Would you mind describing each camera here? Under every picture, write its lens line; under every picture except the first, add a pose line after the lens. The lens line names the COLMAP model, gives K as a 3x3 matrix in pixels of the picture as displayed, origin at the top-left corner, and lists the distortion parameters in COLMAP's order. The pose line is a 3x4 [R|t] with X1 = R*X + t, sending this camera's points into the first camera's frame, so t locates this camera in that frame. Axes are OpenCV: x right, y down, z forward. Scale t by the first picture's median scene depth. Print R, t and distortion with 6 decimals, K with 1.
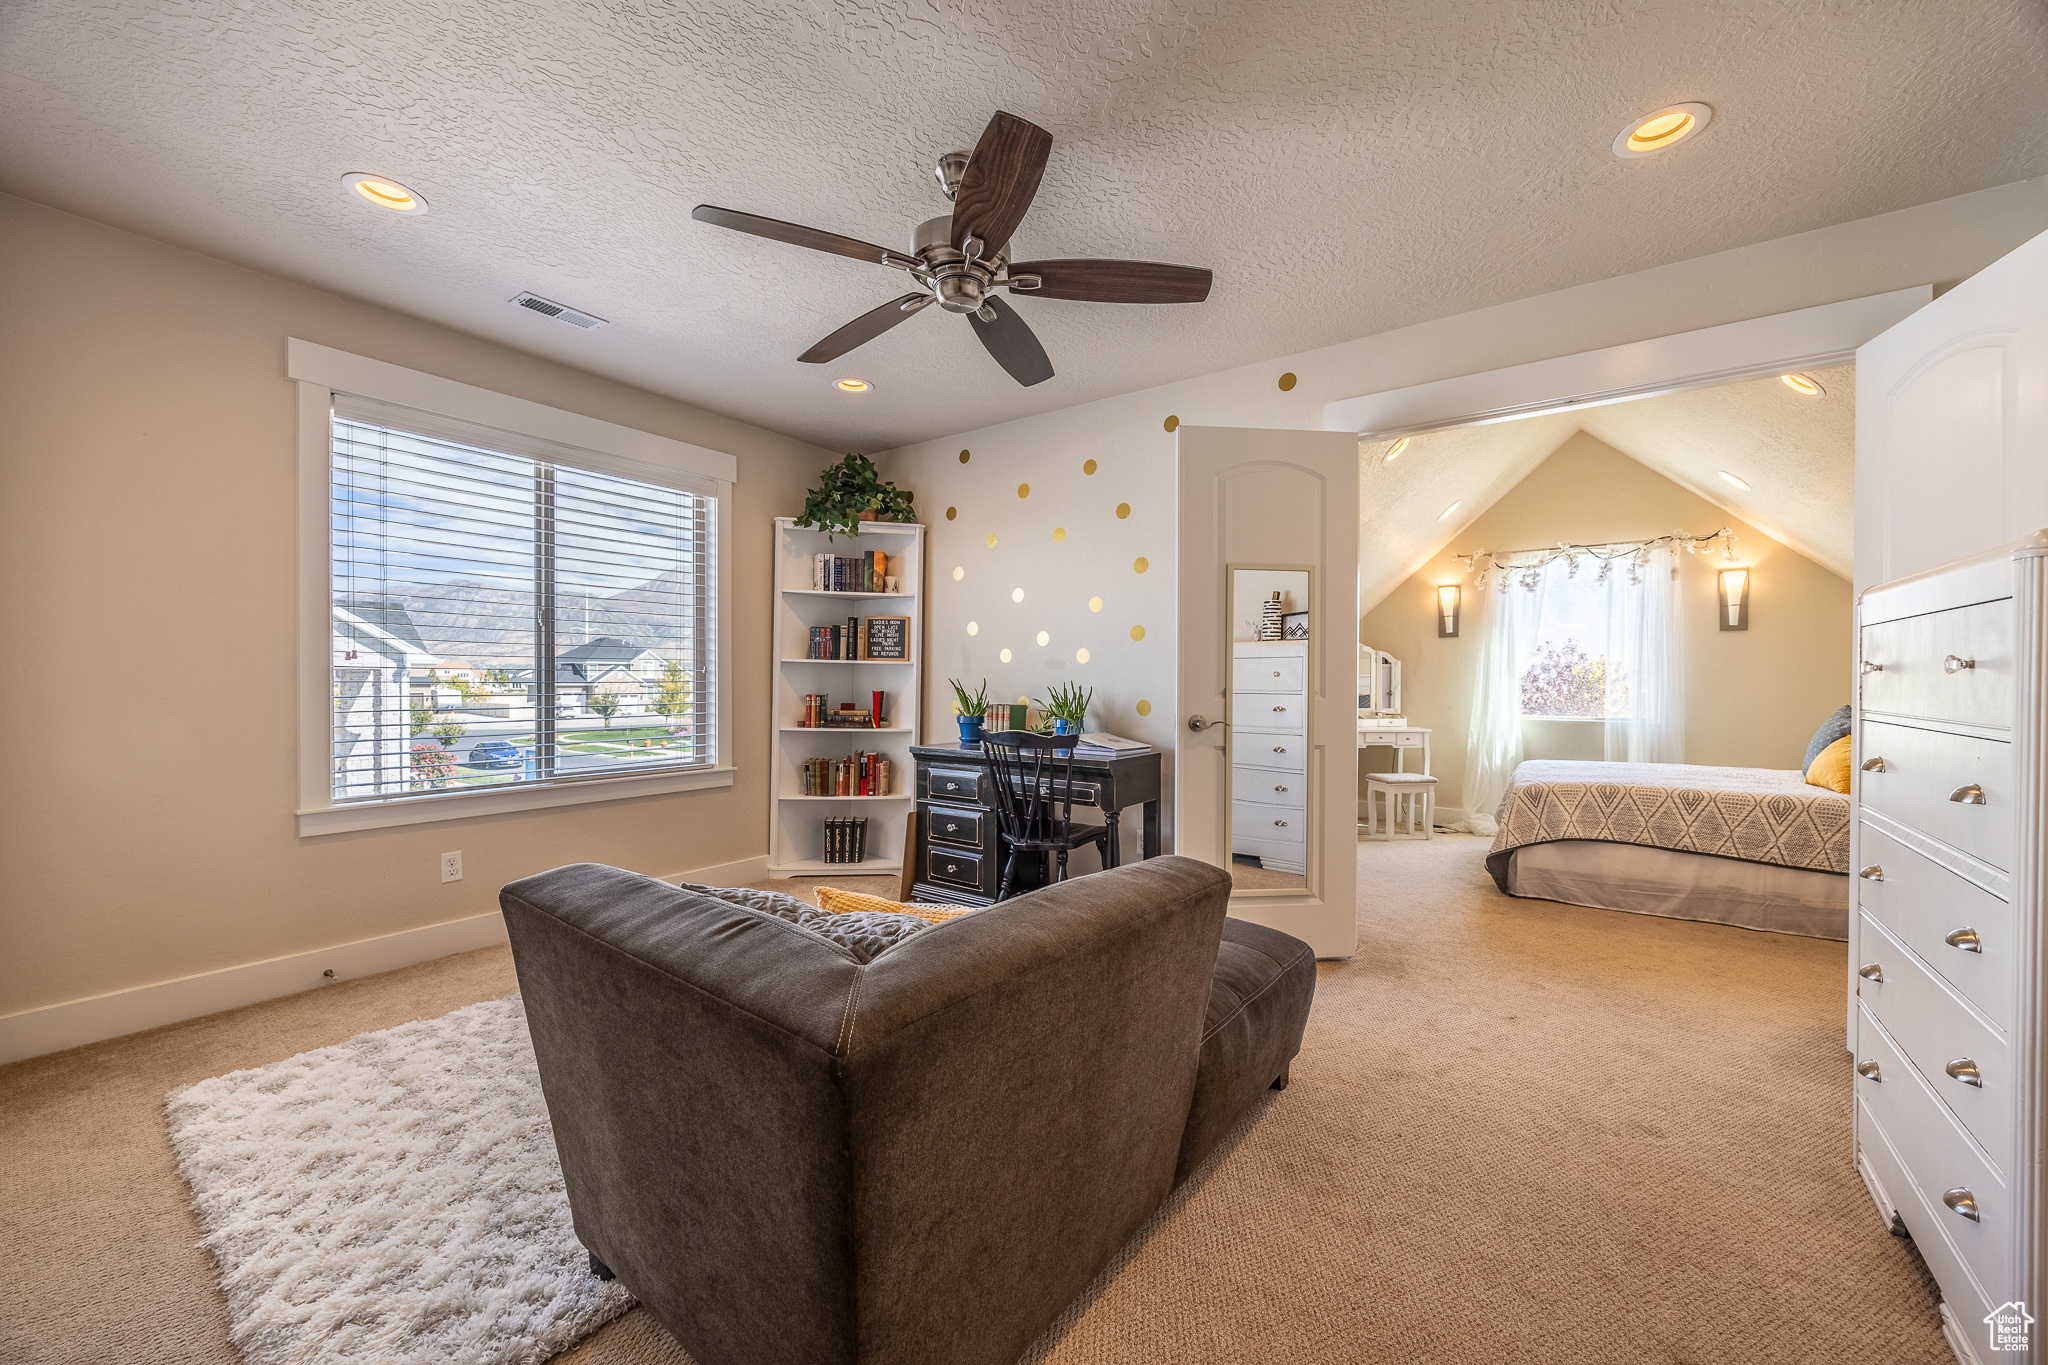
lens RADIAL K [[777.4, 0, 1029.0], [0, 777.4, 685.4], [0, 0, 1]] dist [-0.003312, -0.000065]
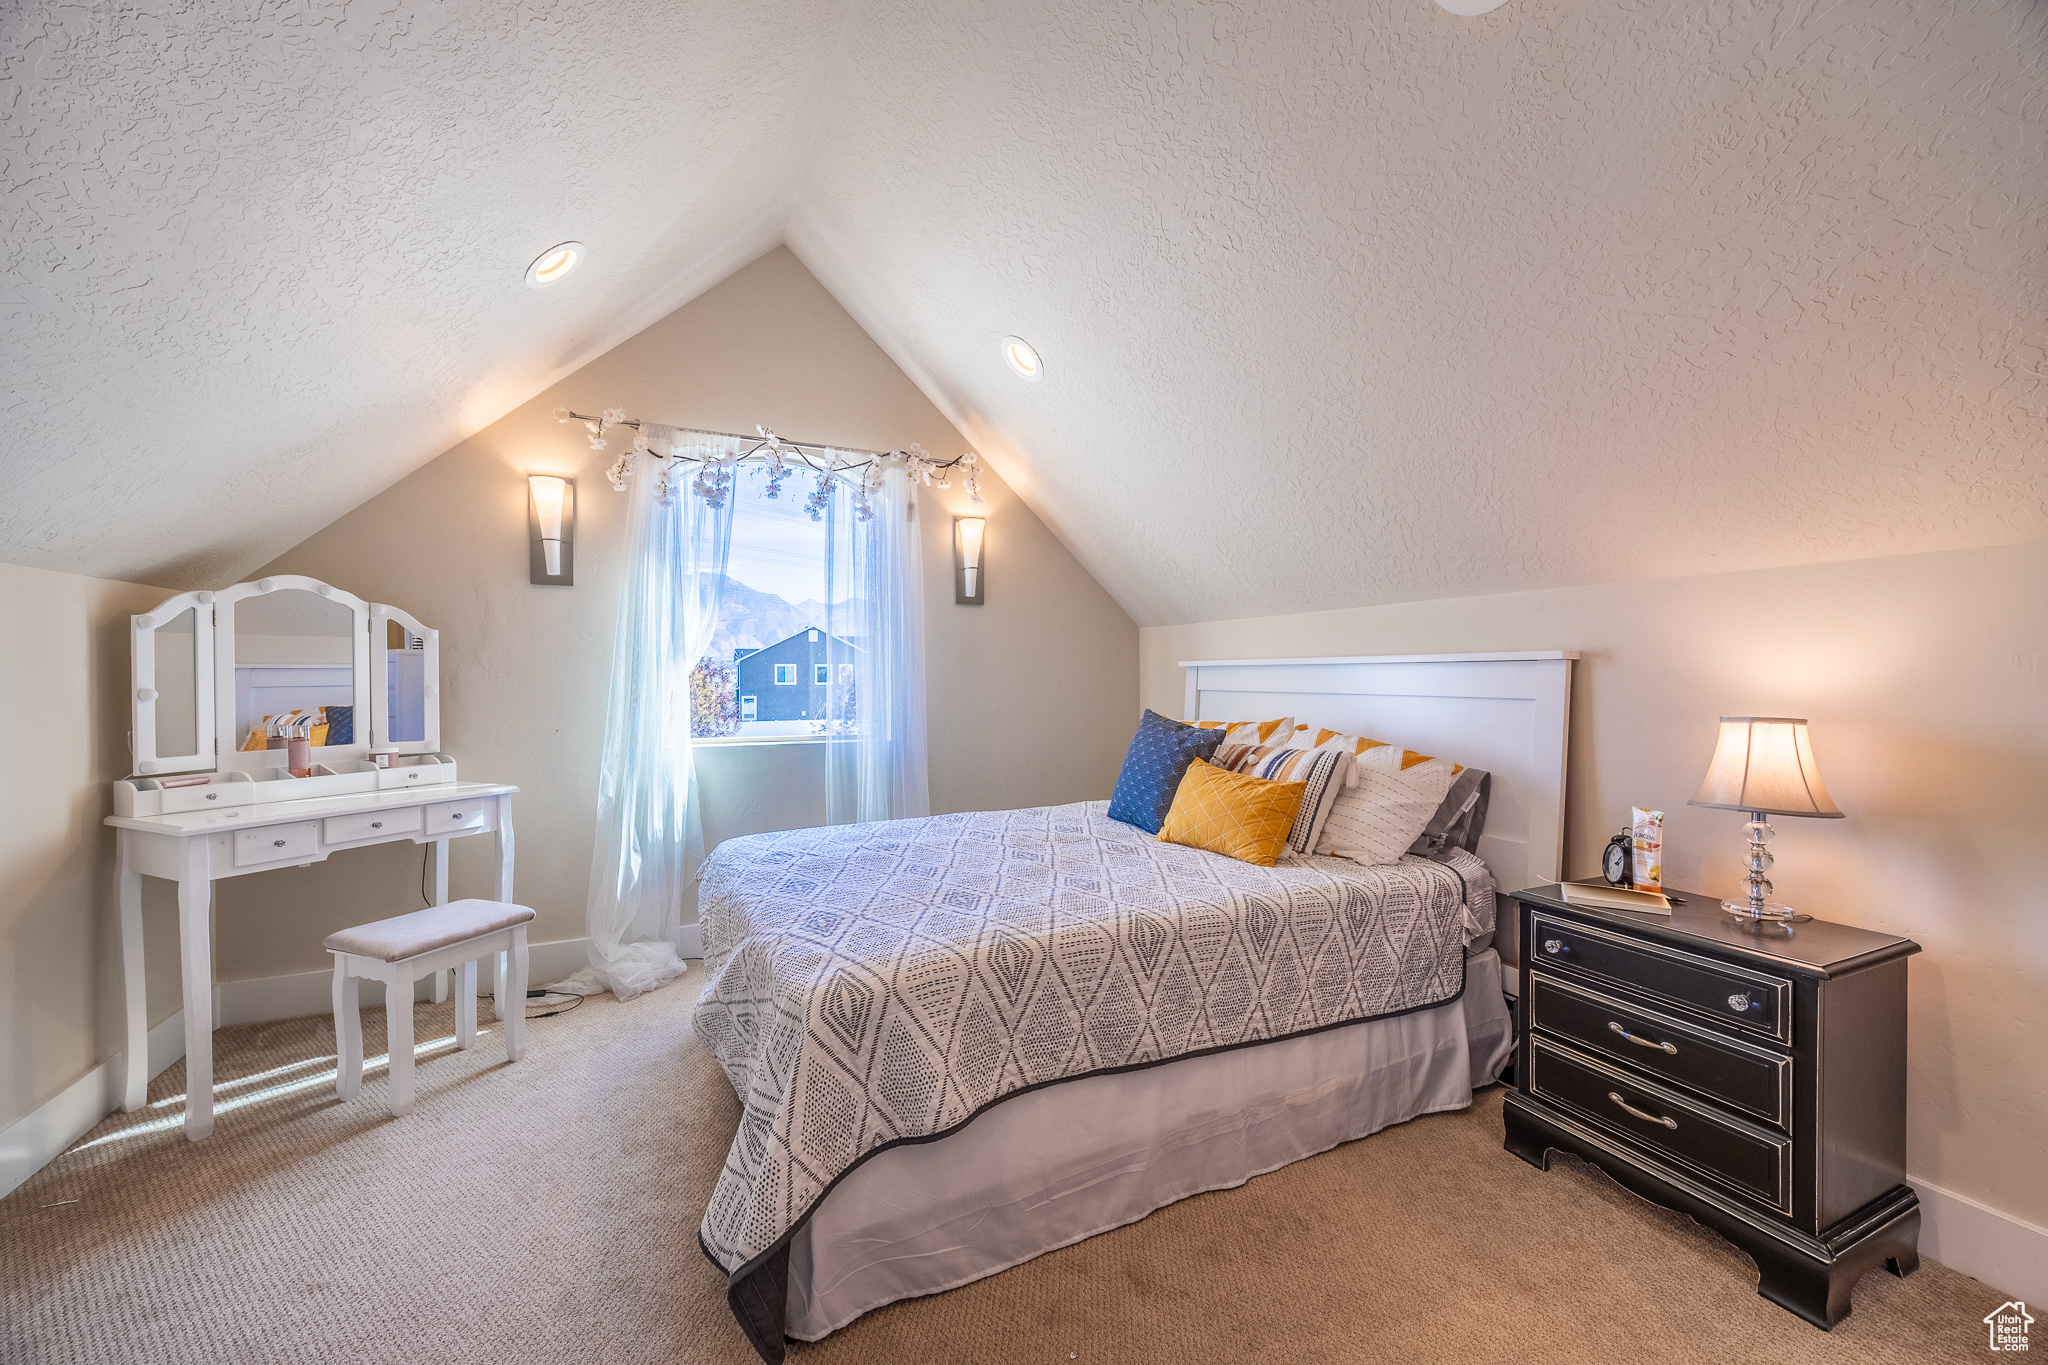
lens RADIAL K [[777.4, 0, 1024.8], [0, 777.4, 684.5], [0, 0, 1]] dist [-0.003312, -0.000065]
pose [[0.486077, -0.010758, 0.873850, 0.302945], [0.009031, 0.999933, 0.007286, -0.002895], [-0.873869, 0.004350, 0.486142, 0.589830]]
